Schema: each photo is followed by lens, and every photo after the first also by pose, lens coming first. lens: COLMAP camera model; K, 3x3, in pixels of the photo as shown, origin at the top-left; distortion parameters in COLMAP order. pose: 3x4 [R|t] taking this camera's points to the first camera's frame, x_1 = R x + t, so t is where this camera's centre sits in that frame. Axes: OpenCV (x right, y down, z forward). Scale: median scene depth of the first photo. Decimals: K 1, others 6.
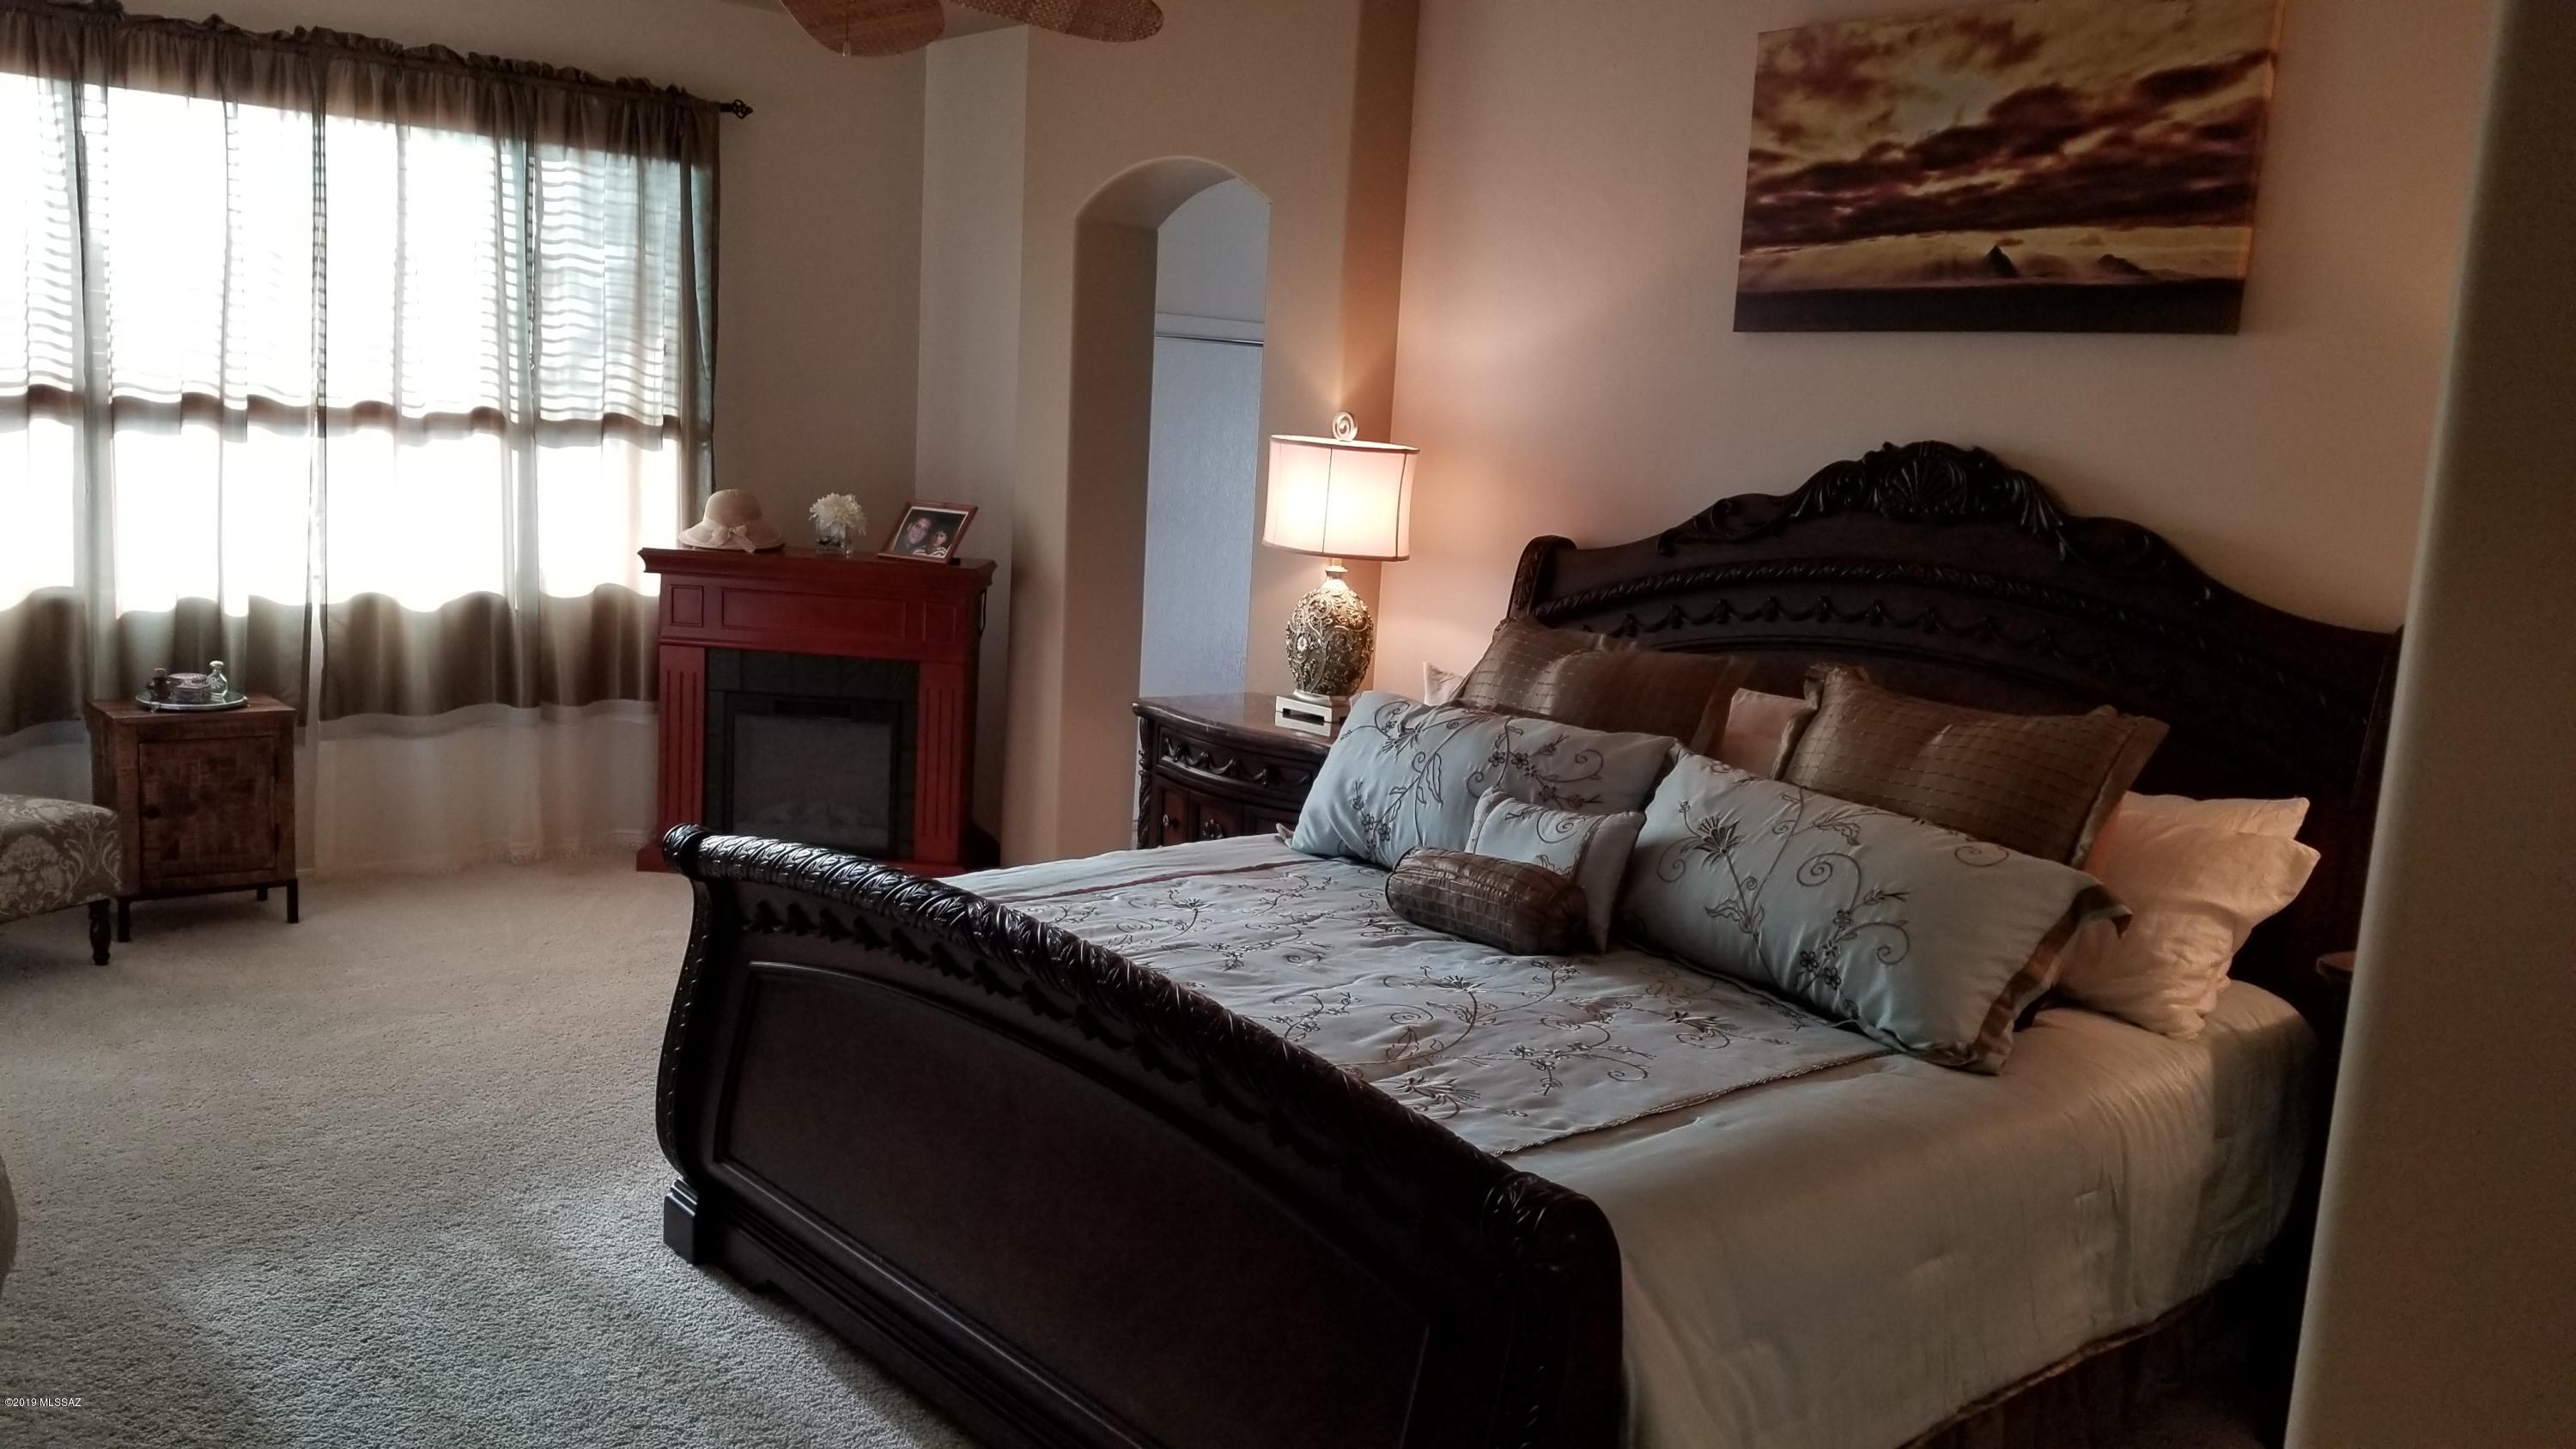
lens RADIAL K [[2023.8, 0, 1272.5], [0, 2023.8, 726.3], [0, 0, 1]] dist [0.082005, -0.110476]
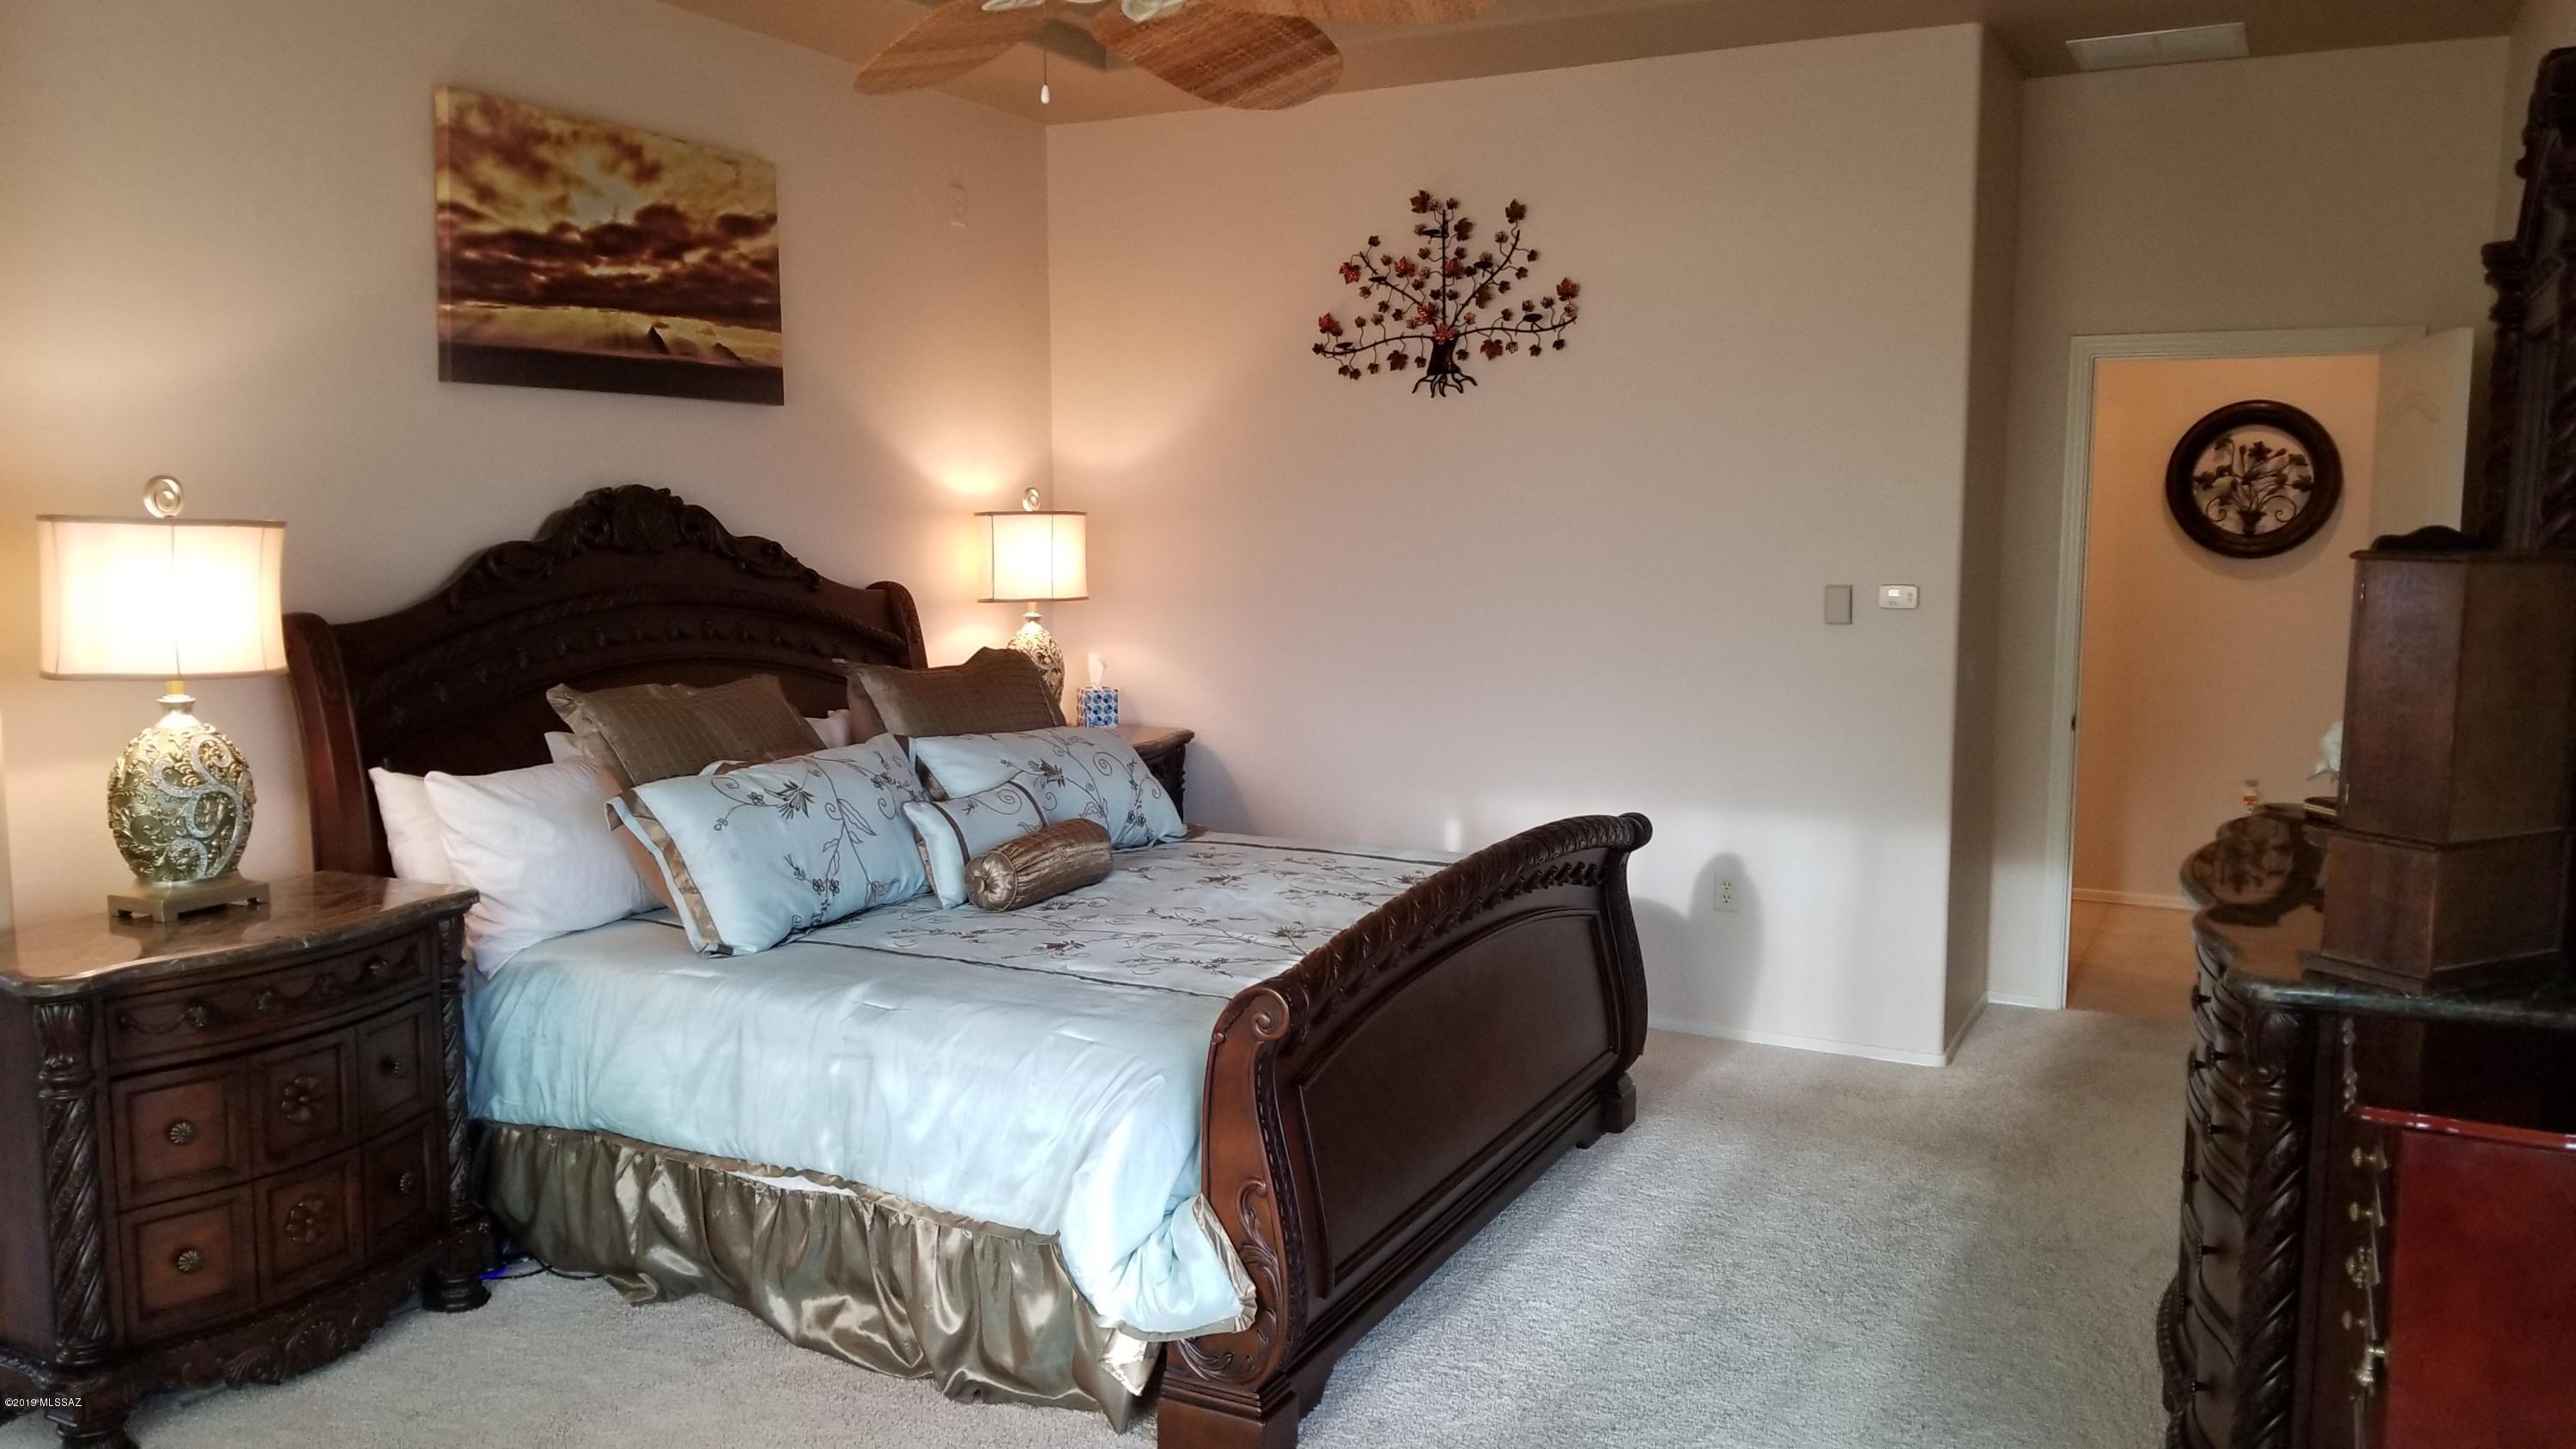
lens RADIAL K [[2023.8, 0, 1282.5], [0, 2023.8, 719.5], [0, 0, 1]] dist [0.082005, -0.110476]
pose [[-0.368268, -0.153861, 0.916900, -0.930650], [0.119367, 0.970224, 0.210753, -0.213204], [-0.922025, 0.187061, -0.338937, 1.081768]]
